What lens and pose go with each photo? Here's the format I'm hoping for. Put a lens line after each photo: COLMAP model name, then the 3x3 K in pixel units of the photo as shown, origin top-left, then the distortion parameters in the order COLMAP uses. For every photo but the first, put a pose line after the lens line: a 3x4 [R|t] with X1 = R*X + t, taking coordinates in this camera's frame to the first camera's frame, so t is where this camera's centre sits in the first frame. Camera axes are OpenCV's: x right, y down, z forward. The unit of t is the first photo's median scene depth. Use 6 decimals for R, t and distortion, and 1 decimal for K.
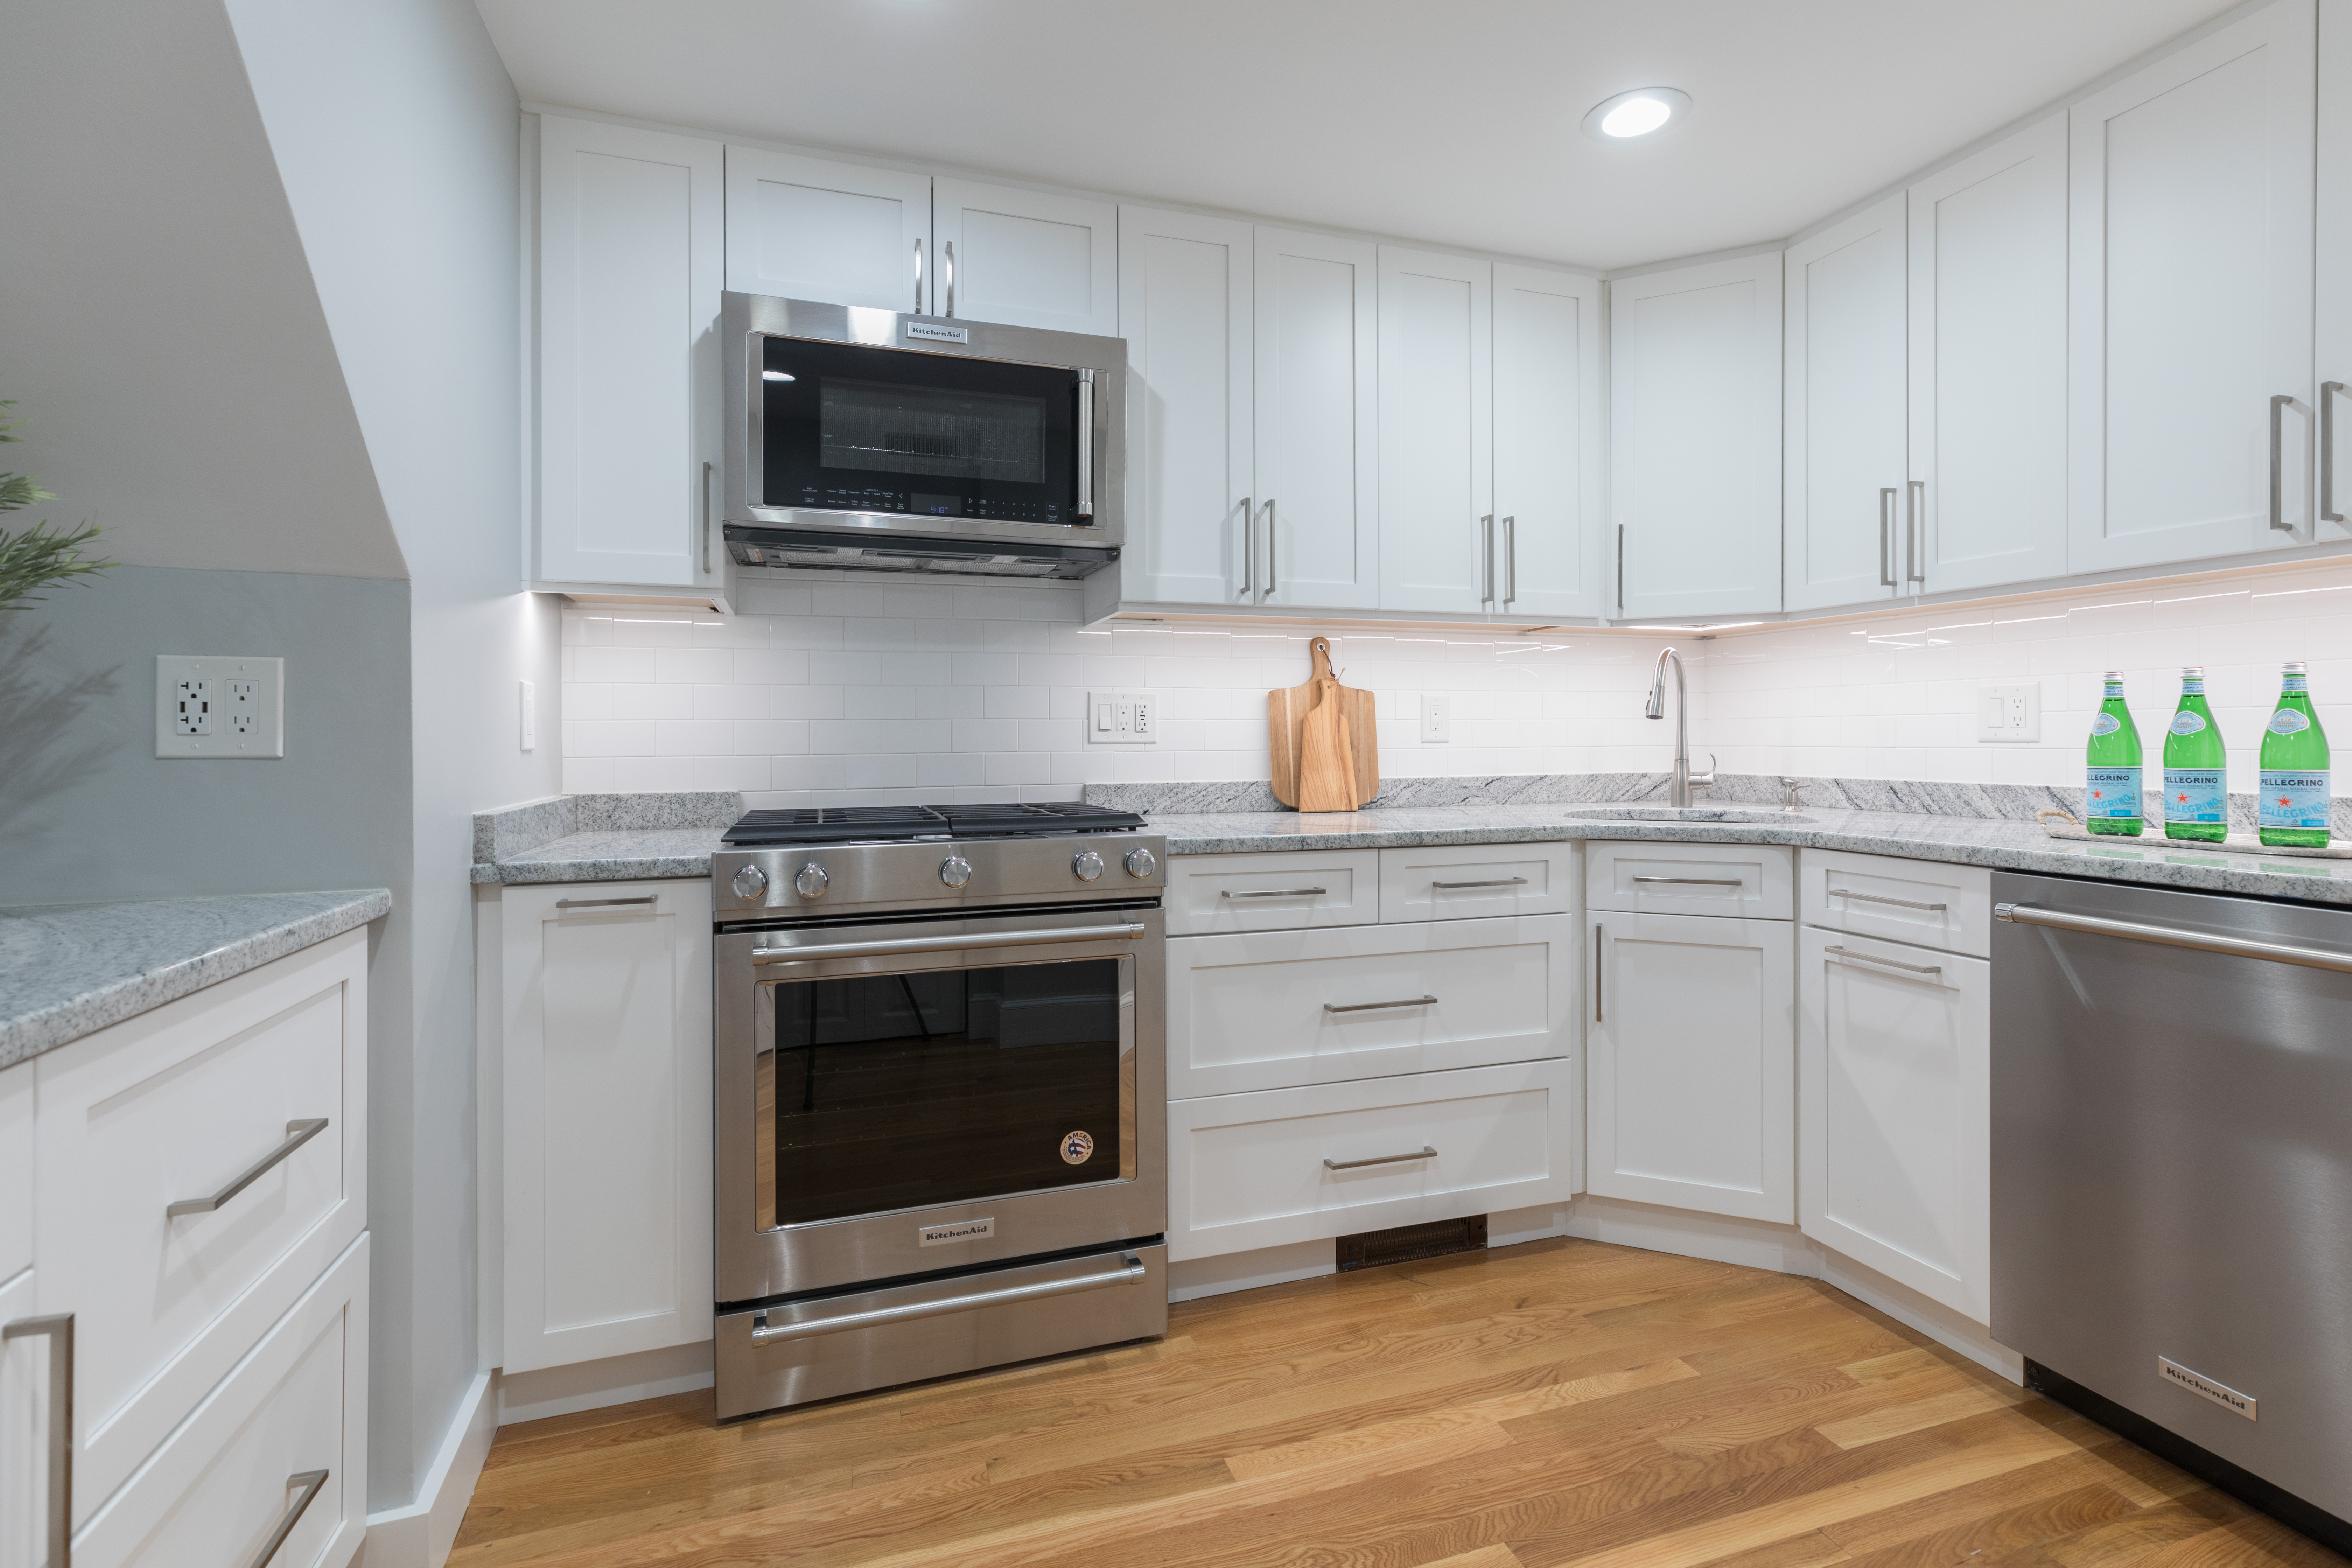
lens RADIAL K [[1073.6, 0, 1179.2], [0, 1073.6, 785.6], [0, 0, 1]] dist [0.006461, 0.000031]
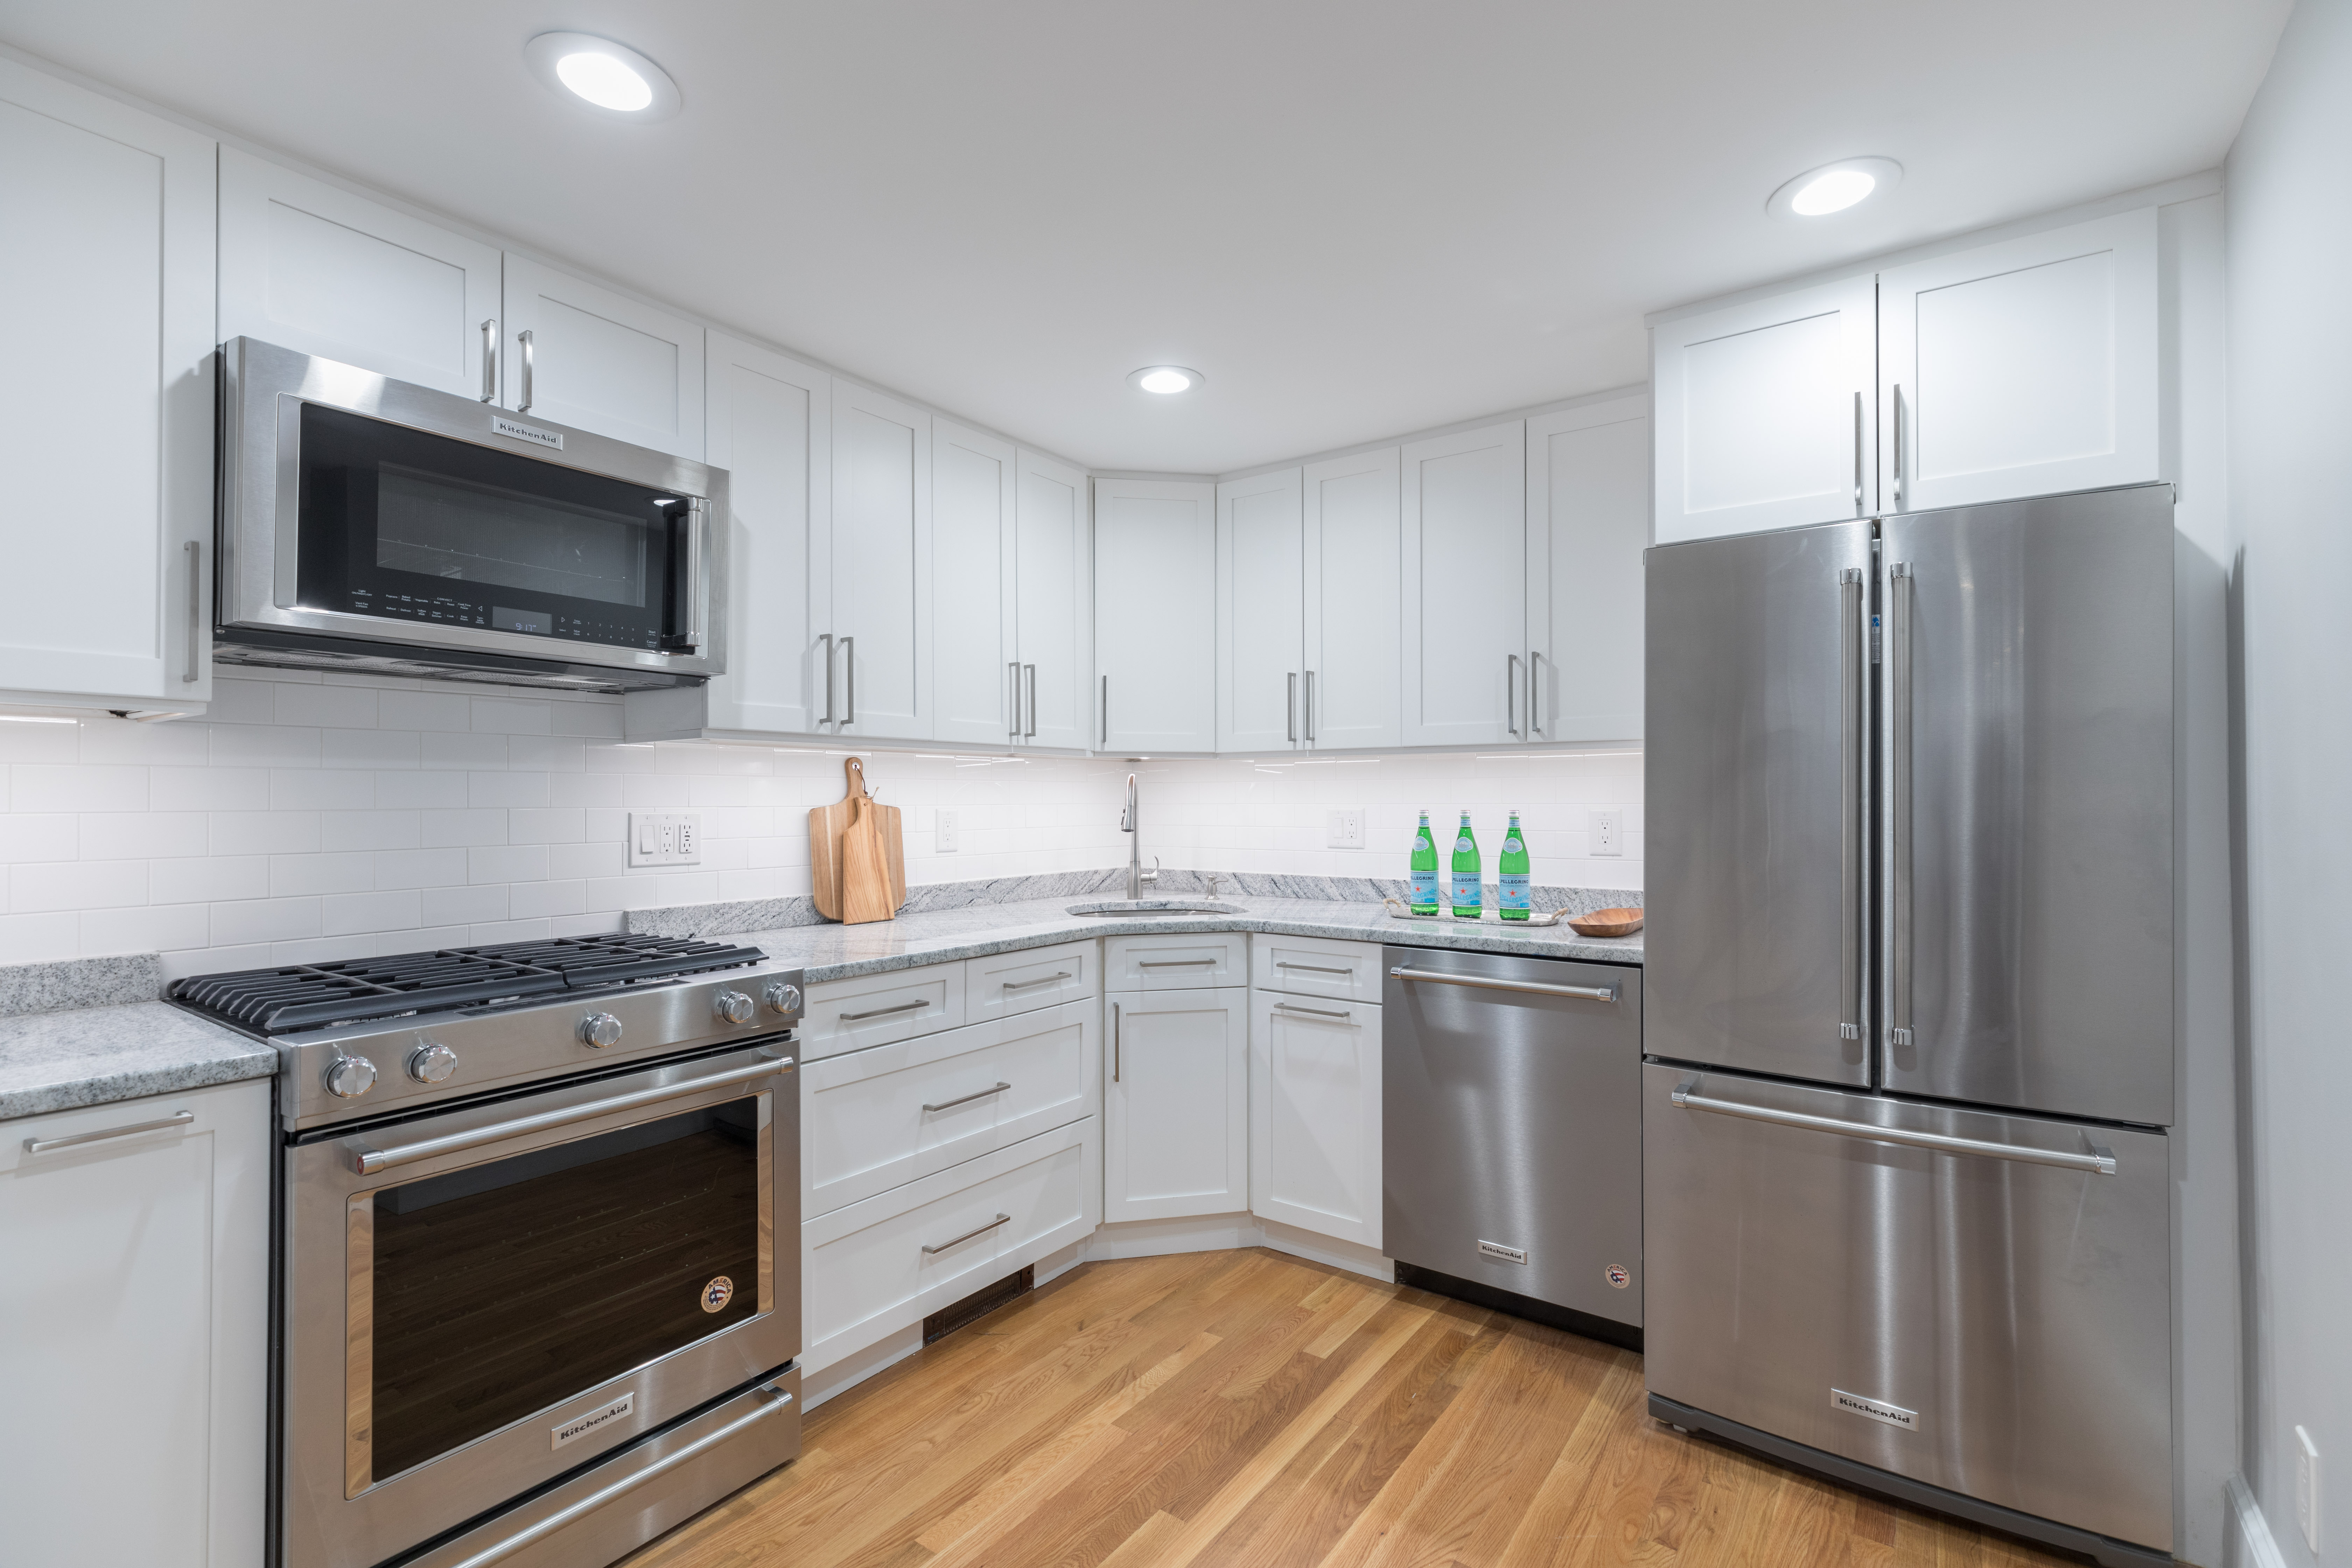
lens RADIAL K [[1073.6, 0, 1106.2], [0, 1073.6, 837.8], [0, 0, 1]] dist [0.006461, 0.000031]
pose [[0.822644, -0.023521, 0.568070, -0.339554], [0.026027, 0.999654, 0.003701, -0.071348], [-0.567960, 0.011741, 0.822972, -0.013185]]
